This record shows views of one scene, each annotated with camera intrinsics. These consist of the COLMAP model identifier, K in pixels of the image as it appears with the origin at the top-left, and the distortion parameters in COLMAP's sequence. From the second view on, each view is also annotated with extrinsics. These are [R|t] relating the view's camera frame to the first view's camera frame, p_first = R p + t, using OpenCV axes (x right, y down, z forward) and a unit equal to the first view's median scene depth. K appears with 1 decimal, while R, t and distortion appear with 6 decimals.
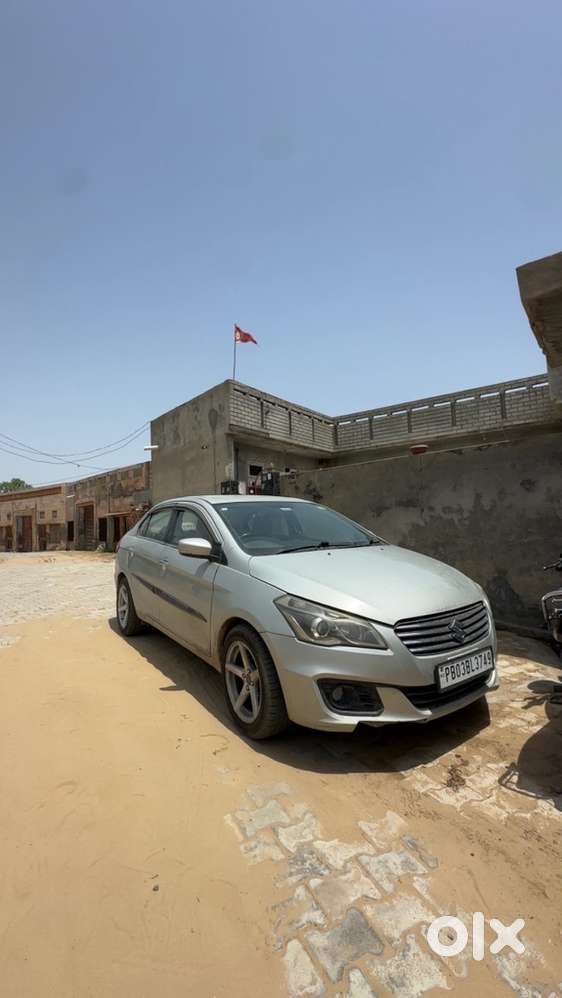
lens RADIAL K [[416.1, 0, 275.2], [0, 416.1, 495.9], [0, 0, 1]] dist [0.005159, 0.001049]
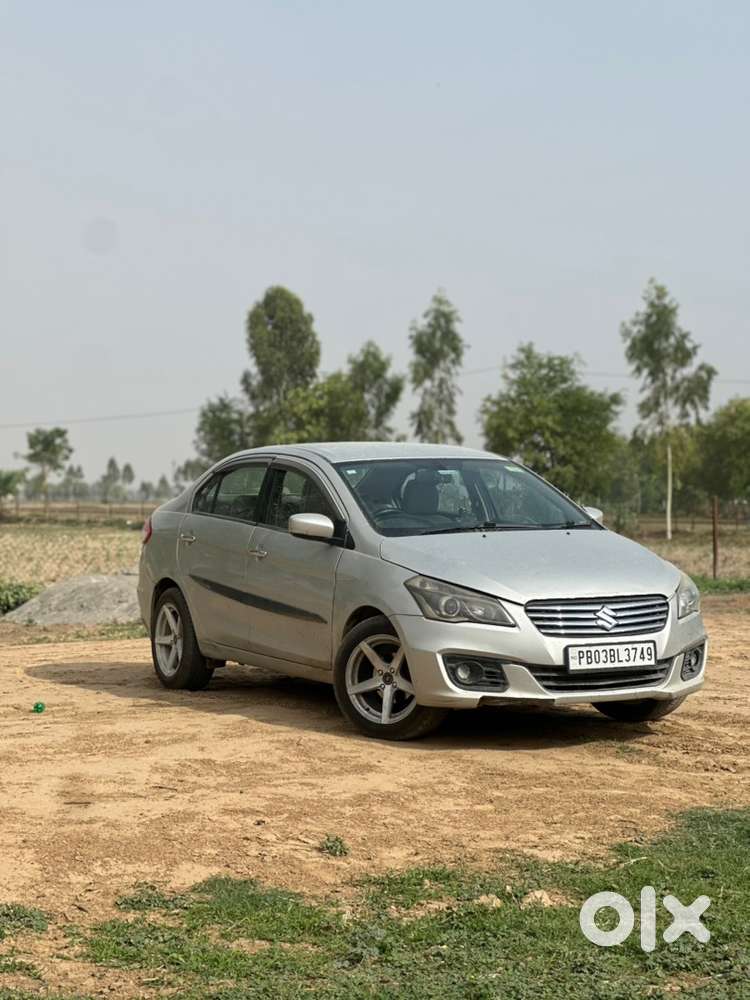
lens RADIAL K [[2286.8, 0, 387.0], [0, 2286.8, 469.3], [0, 0, 1]] dist [0.229280, 0.000000]
pose [[0.993970, 0.013976, -0.108759, 0.493733], [-0.006710, 0.997737, 0.066896, -0.323208], [0.109448, -0.065763, 0.991815, -3.893951]]
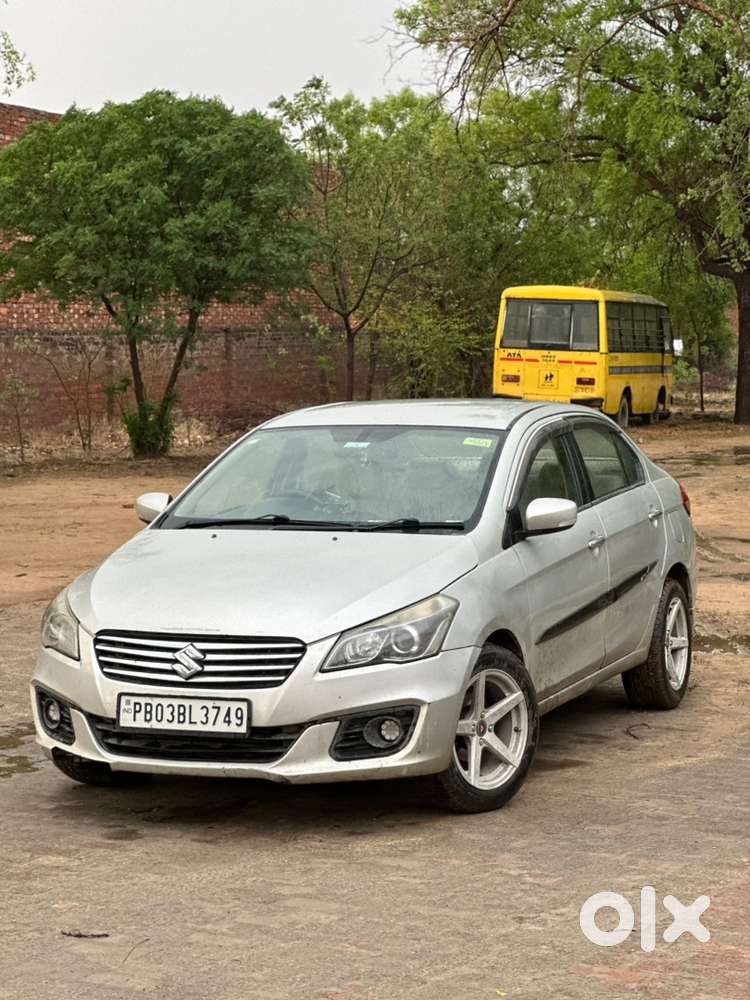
lens RADIAL K [[2286.8, 0, 373.4], [0, 2286.8, 504.9], [0, 0, 1]] dist [0.229280, 0.000000]
pose [[0.554699, 0.068350, -0.829239, 3.500650], [0.041078, 0.993155, 0.109339, -0.295896], [0.831036, -0.094714, 0.548095, -0.689661]]
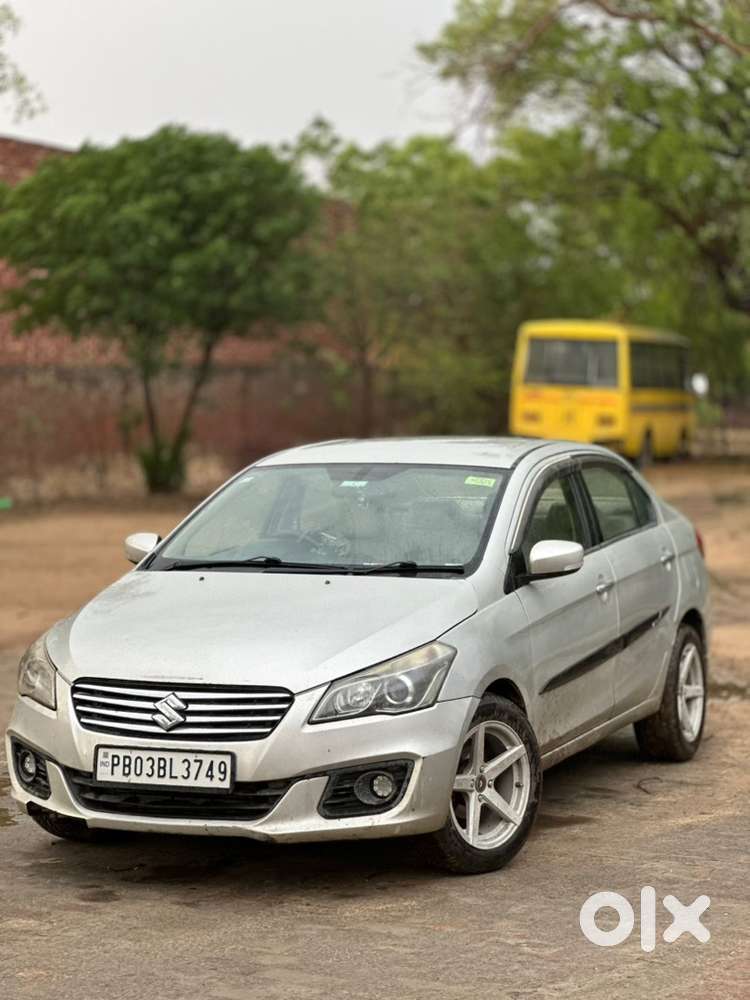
lens RADIAL K [[2286.8, 0, 371.4], [0, 2286.8, 493.1], [0, 0, 1]] dist [0.229280, 0.000000]
pose [[0.544953, 0.052961, -0.836793, 3.372455], [0.037625, 0.995453, 0.087506, -0.280732], [0.837622, -0.079171, 0.540482, -0.549896]]
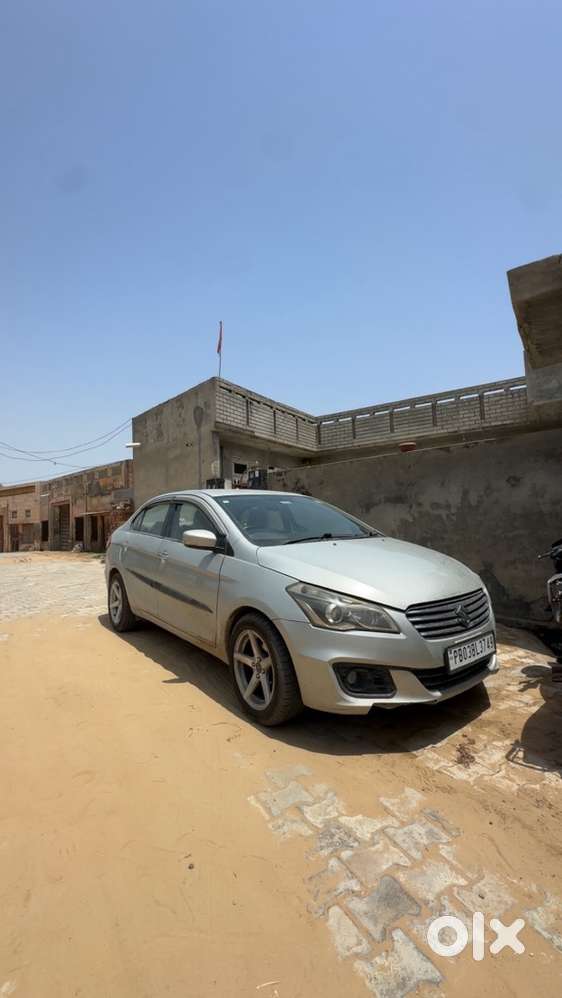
lens RADIAL K [[416.1, 0, 274.6], [0, 416.1, 496.5], [0, 0, 1]] dist [0.005159, 0.001049]
pose [[0.998555, 0.002935, 0.053660, -0.086802], [-0.002930, 0.999996, -0.000160, 0.027305], [-0.053661, 0.000003, 0.998559, -0.011661]]
